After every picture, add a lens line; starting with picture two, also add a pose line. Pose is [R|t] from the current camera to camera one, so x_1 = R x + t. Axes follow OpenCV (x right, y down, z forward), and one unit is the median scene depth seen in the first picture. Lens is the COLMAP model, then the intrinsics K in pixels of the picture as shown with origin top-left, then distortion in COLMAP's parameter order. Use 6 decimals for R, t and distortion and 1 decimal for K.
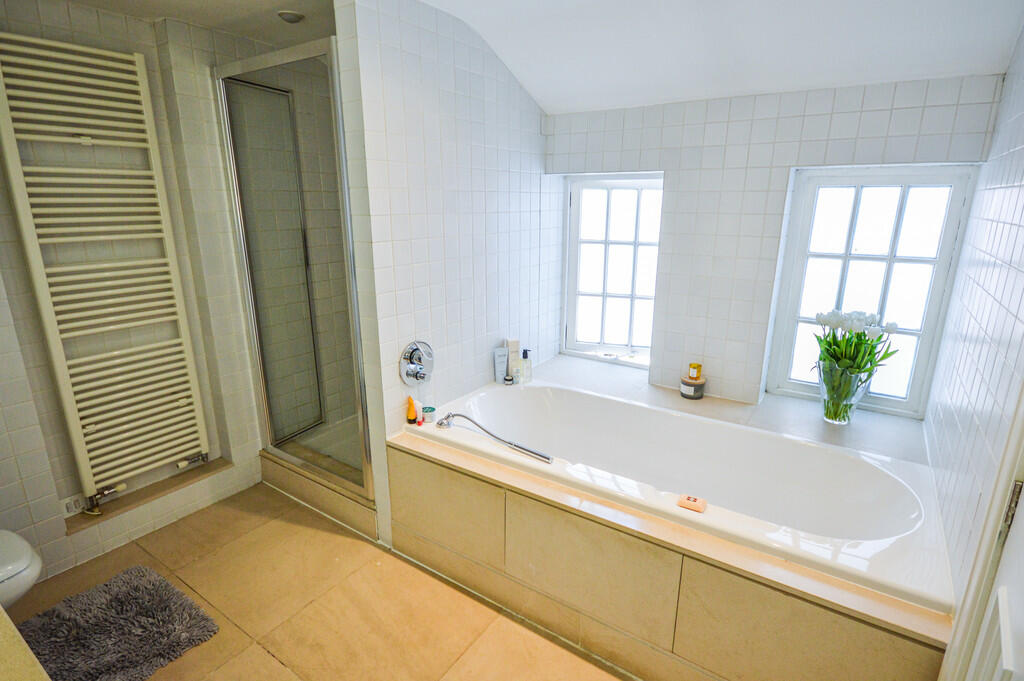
lens RADIAL K [[525.3, 0, 512.0], [0, 525.3, 340.5], [0, 0, 1]] dist [0.000399, 0.000459]
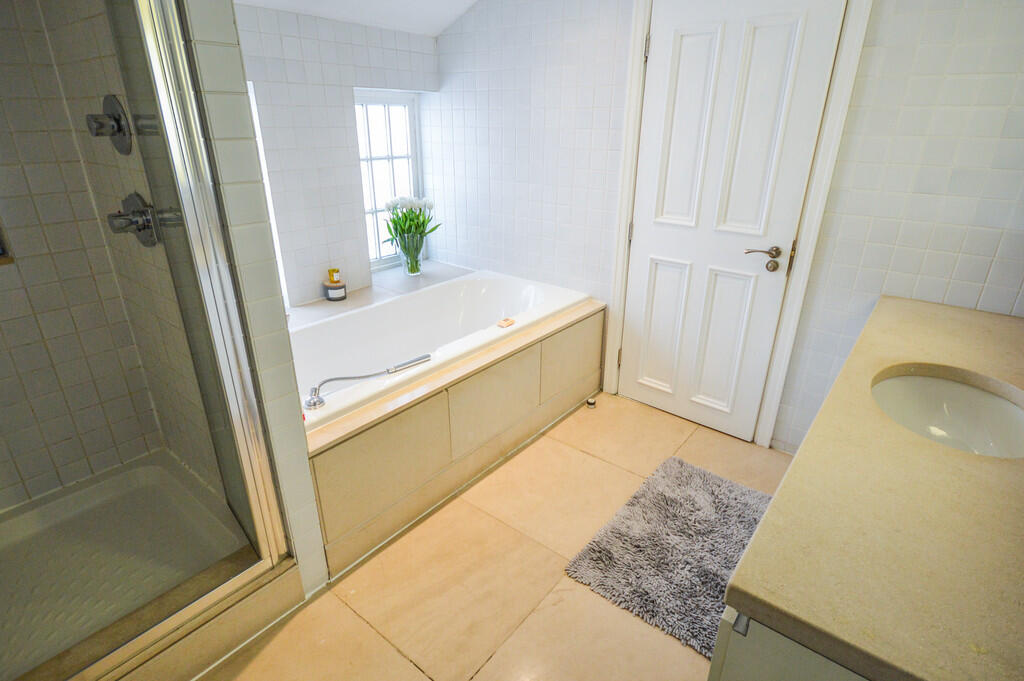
lens RADIAL K [[525.3, 0, 512.0], [0, 525.3, 340.5], [0, 0, 1]] dist [0.000399, 0.000459]
pose [[0.090667, -0.399343, 0.912308, -0.790723], [0.260480, 0.893699, 0.365310, -0.148173], [-0.961213, 0.204517, 0.185050, 0.518583]]
